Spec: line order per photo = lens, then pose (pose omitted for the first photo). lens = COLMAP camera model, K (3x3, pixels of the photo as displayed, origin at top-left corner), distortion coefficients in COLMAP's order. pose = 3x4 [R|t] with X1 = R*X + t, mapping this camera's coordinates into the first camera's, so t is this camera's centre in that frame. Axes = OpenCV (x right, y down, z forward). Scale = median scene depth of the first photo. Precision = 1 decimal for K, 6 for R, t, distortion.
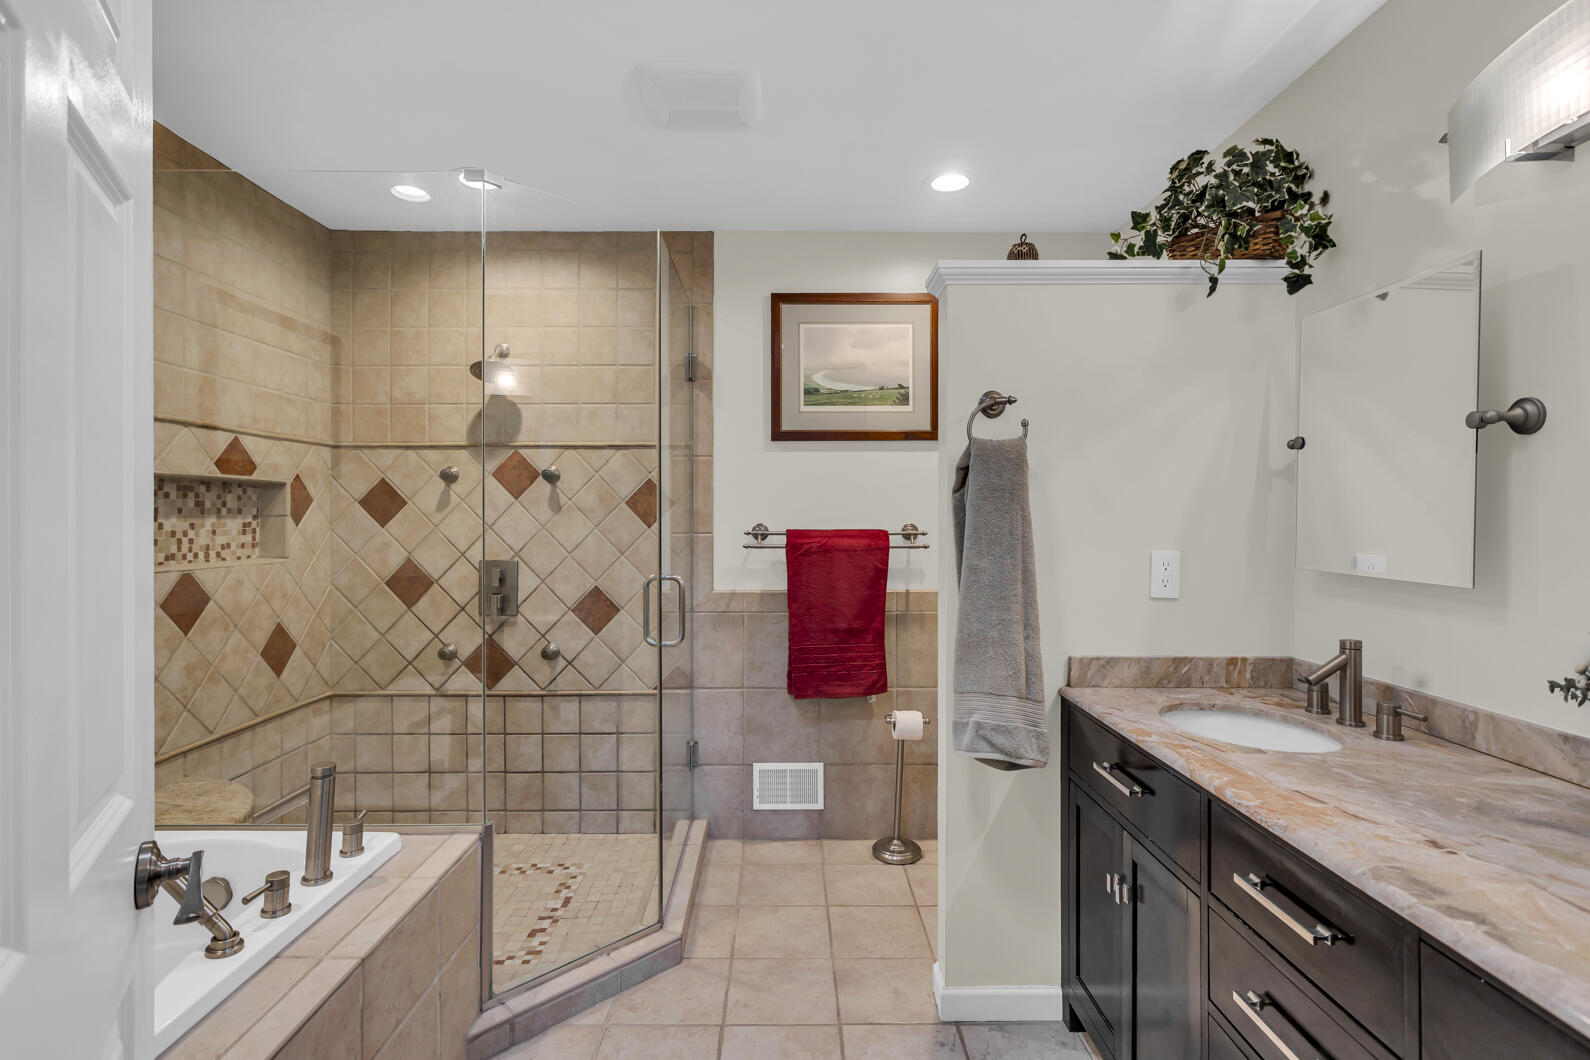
lens RADIAL K [[783.0, 0, 797.3], [0, 783.0, 518.1], [0, 0, 1]] dist [-0.002728, 0.007180]
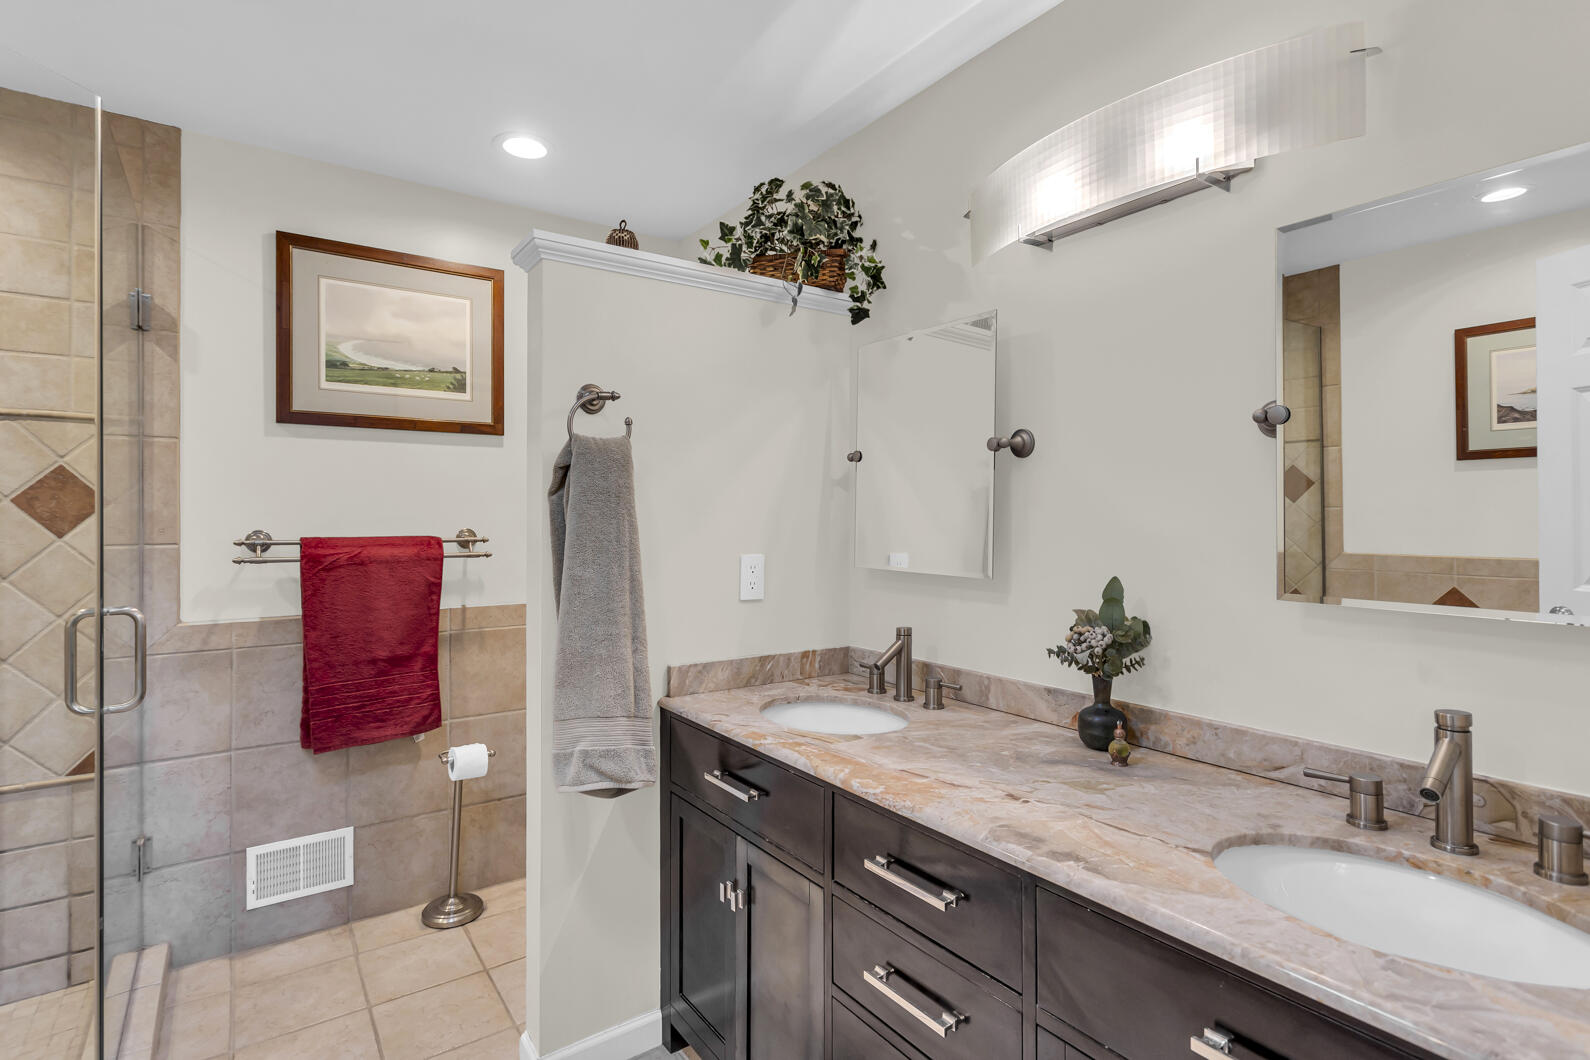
lens RADIAL K [[783.0, 0, 797.3], [0, 783.0, 518.1], [0, 0, 1]] dist [-0.002728, 0.007180]
pose [[0.822465, 0.000721, 0.568816, -0.064403], [0.001161, 0.999995, -0.002947, -0.002689], [-0.568815, 0.003084, 0.822460, 0.098131]]
